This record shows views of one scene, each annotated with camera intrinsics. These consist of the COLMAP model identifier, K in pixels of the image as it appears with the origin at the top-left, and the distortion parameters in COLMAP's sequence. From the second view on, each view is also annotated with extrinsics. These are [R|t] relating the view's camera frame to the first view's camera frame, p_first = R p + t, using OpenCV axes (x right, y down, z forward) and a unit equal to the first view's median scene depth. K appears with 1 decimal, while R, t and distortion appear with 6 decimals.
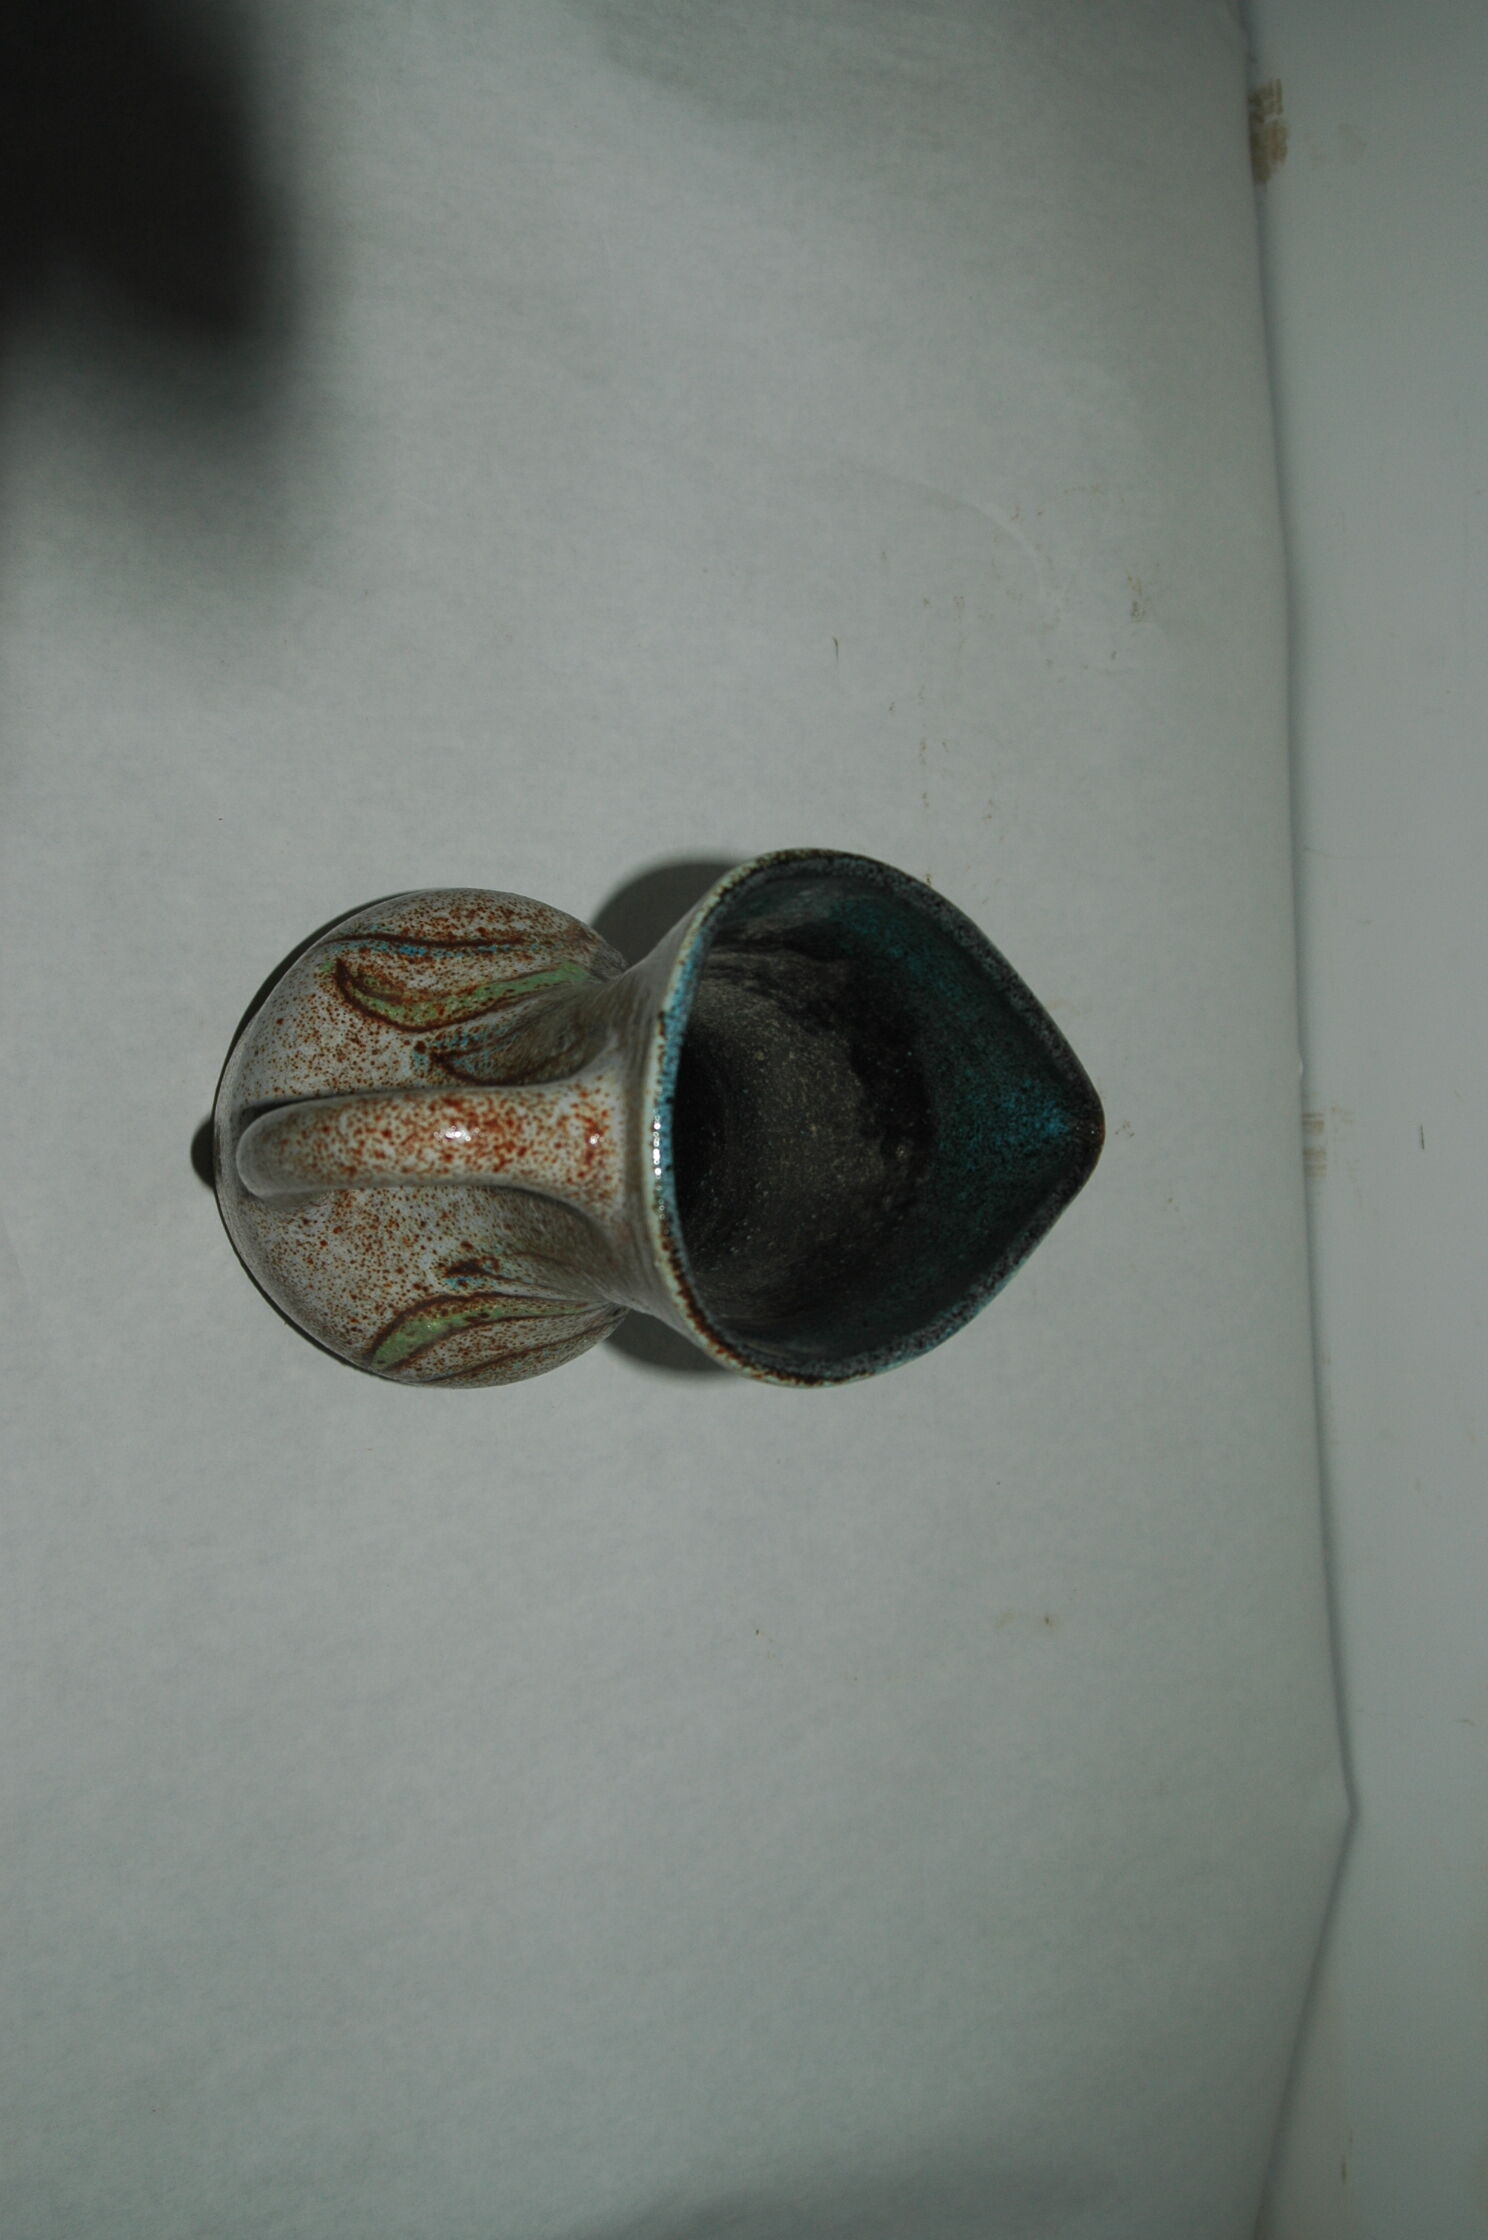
lens RADIAL K [[2773.9, 0, 740.9], [0, 2773.9, 1128.2], [0, 0, 1]] dist [-0.135814, 0.000000]
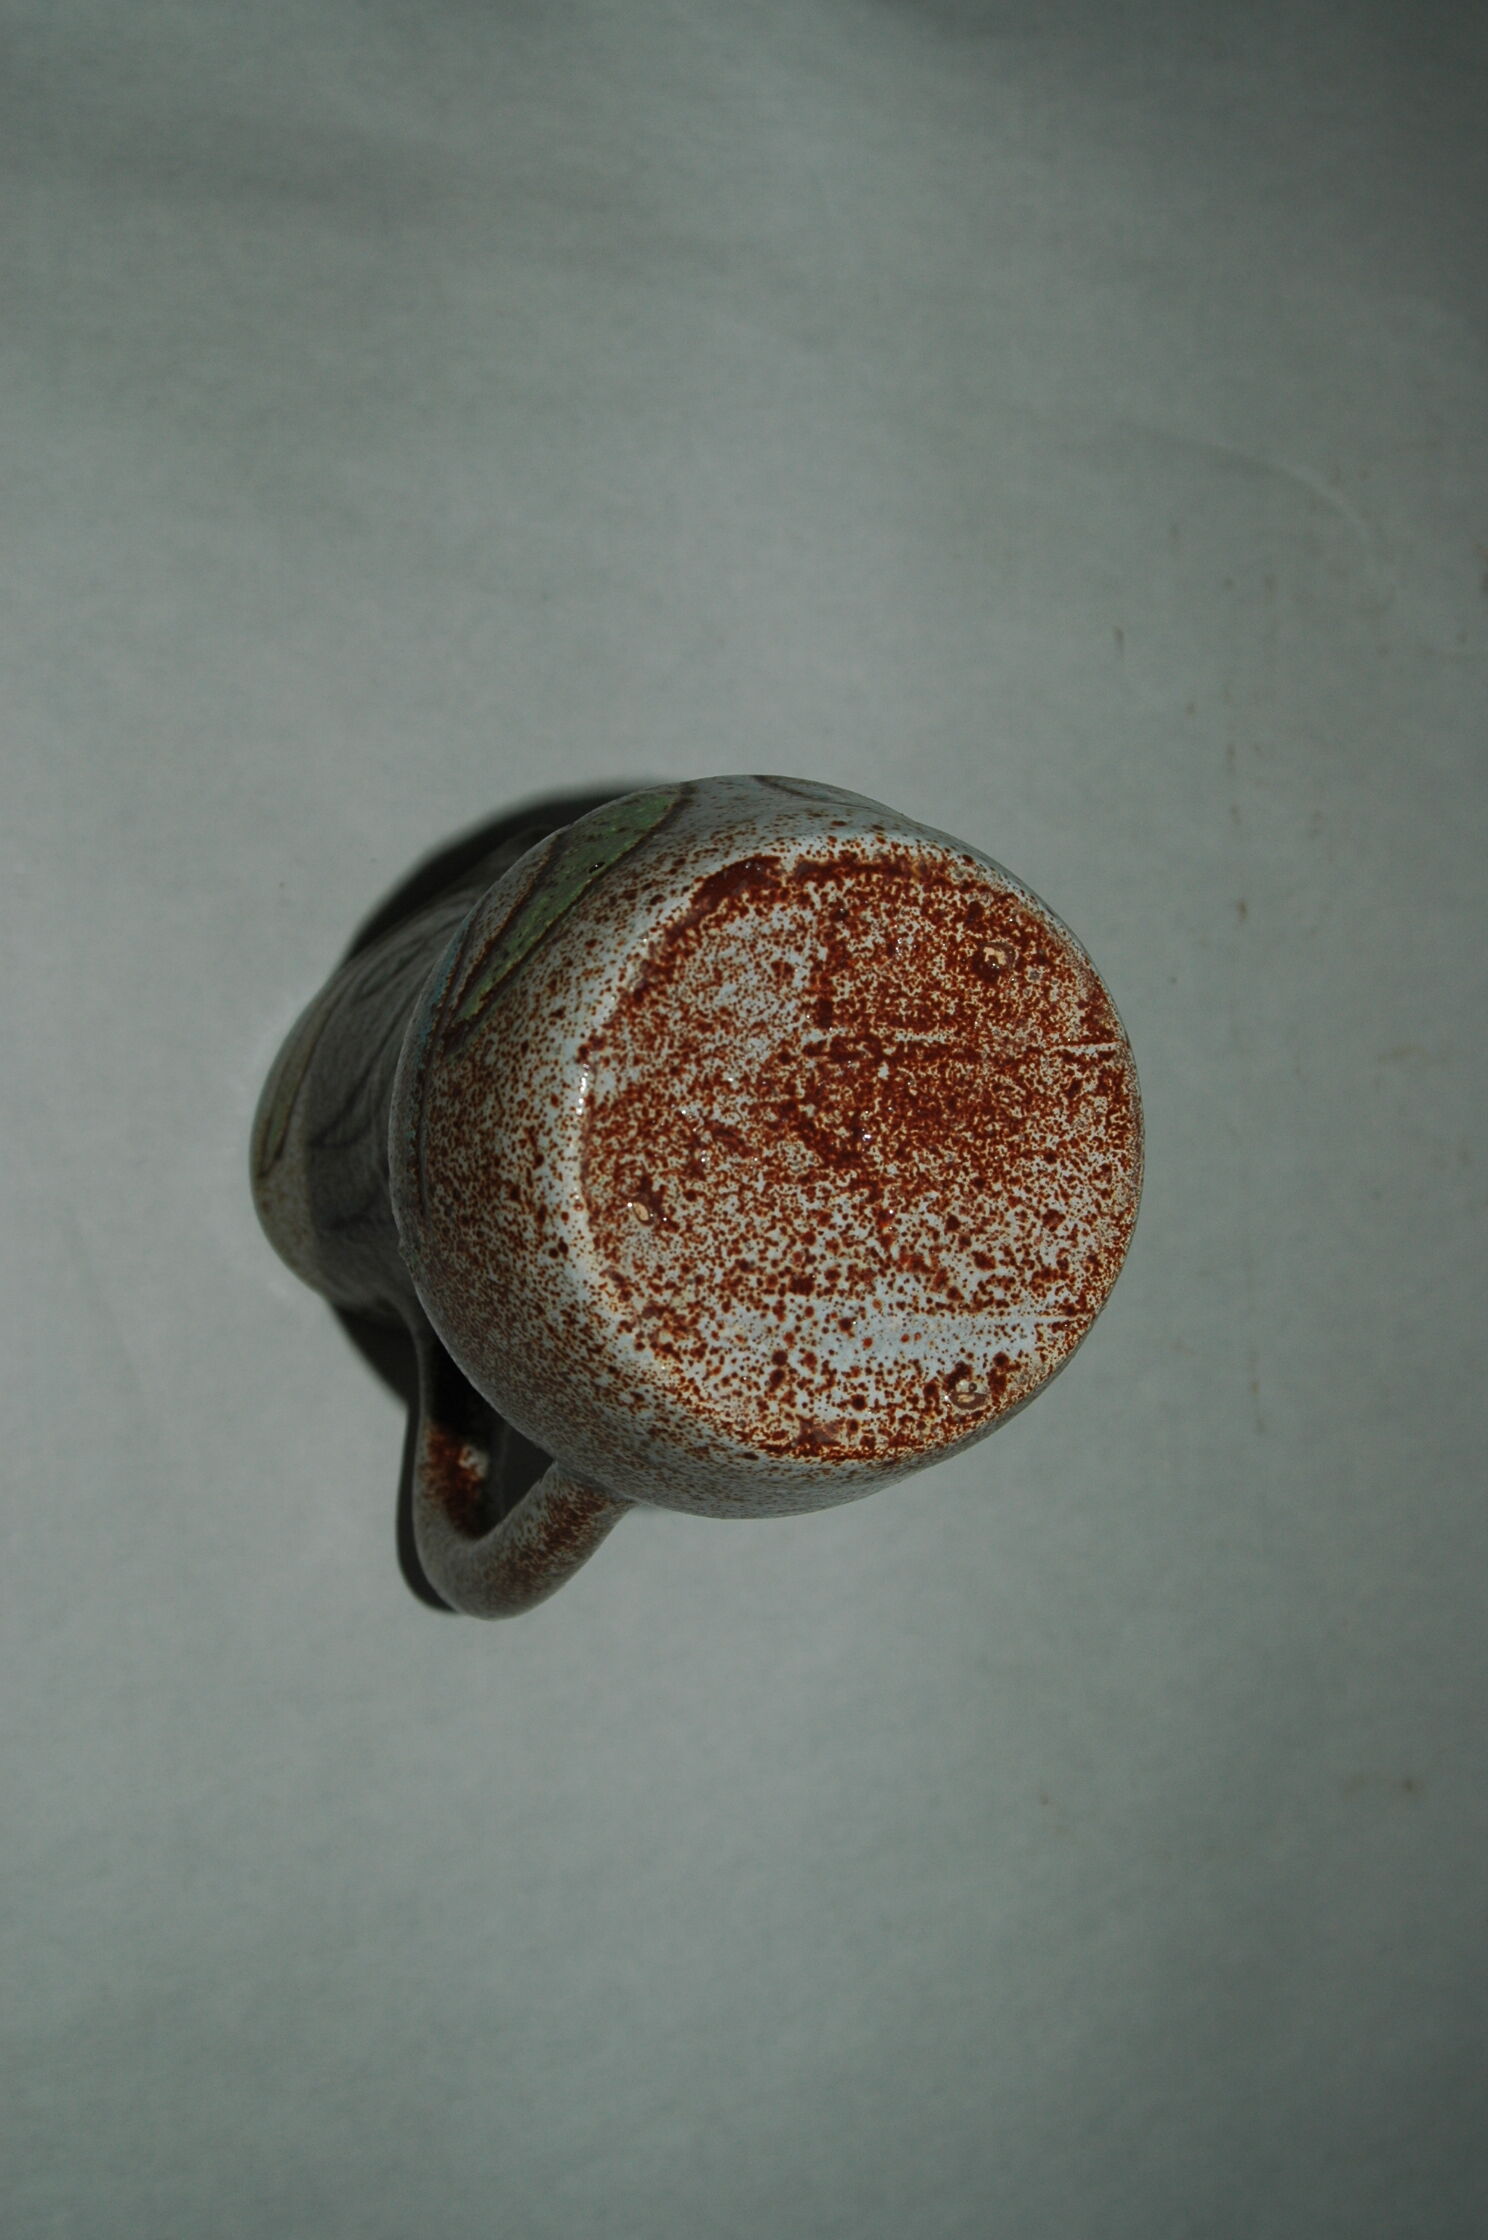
lens RADIAL K [[2773.9, 0, 747.6], [0, 2773.9, 1112.3], [0, 0, 1]] dist [-0.135814, 0.000000]
pose [[0.982398, -0.026230, -0.184949, 0.079250], [0.018986, 0.998986, -0.040831, 0.004713], [0.185832, 0.036601, 0.981900, 0.154472]]
